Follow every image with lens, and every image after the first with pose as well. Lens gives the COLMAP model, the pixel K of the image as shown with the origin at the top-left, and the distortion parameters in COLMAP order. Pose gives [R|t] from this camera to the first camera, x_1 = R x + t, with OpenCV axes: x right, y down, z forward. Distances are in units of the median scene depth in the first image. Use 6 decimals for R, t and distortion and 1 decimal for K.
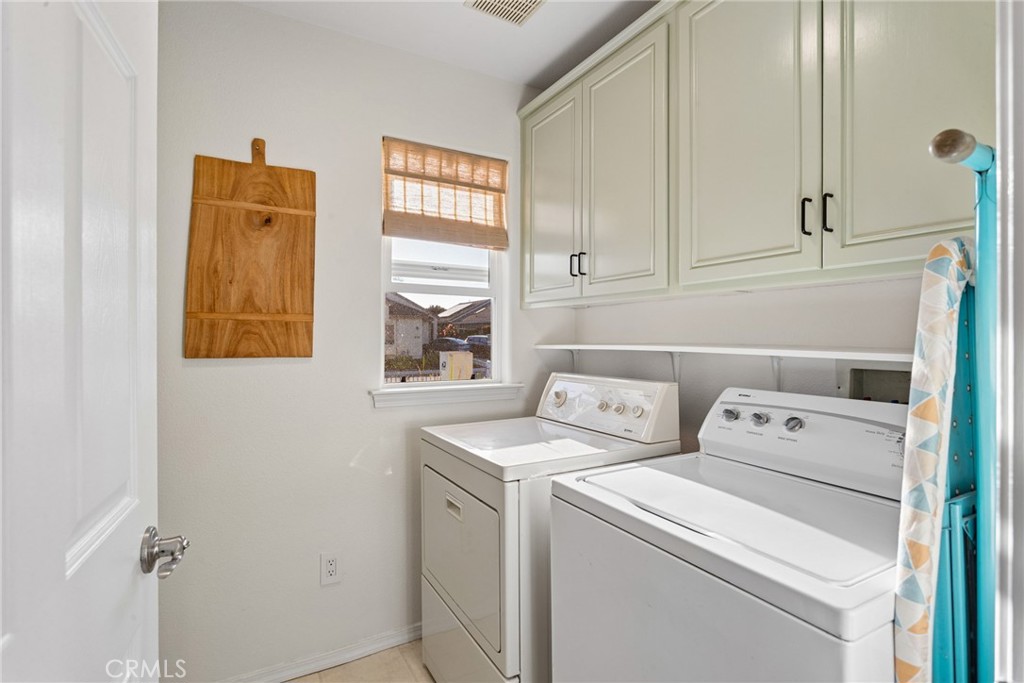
lens RADIAL K [[495.6, 0, 508.8], [0, 495.6, 338.4], [0, 0, 1]] dist [-0.015566, 0.008382]
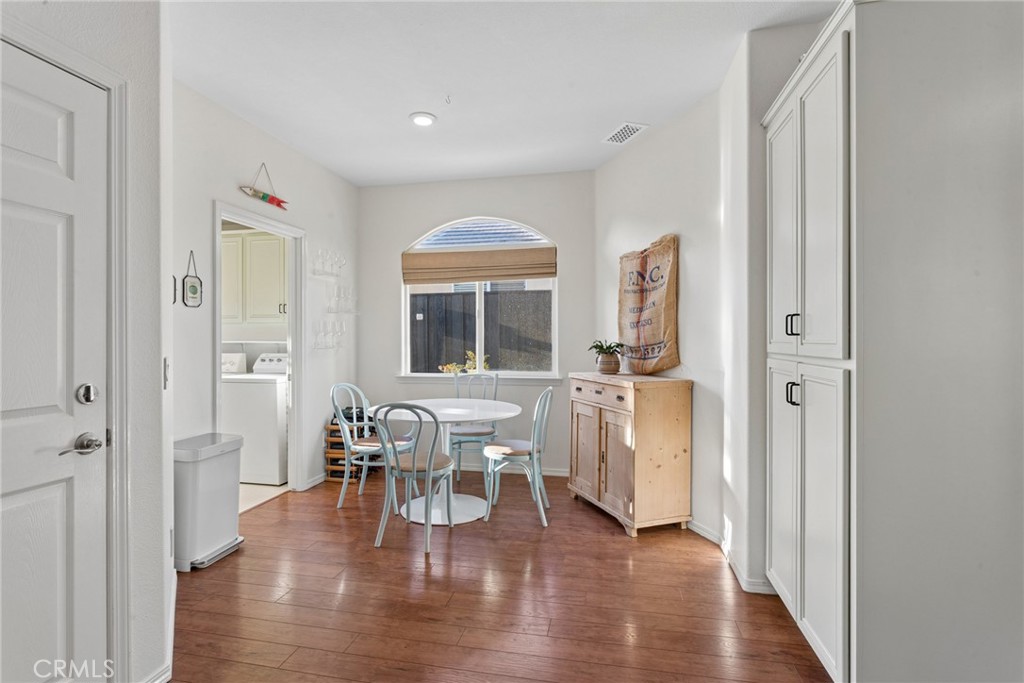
lens RADIAL K [[497.2, 0, 511.0], [0, 497.2, 332.3], [0, 0, 1]] dist [-0.003119, -0.000613]
pose [[0.659947, 0.005279, 0.751294, -0.962395], [0.004445, 0.999930, -0.010930, 0.004595], [-0.751299, 0.010552, 0.659877, -2.461902]]
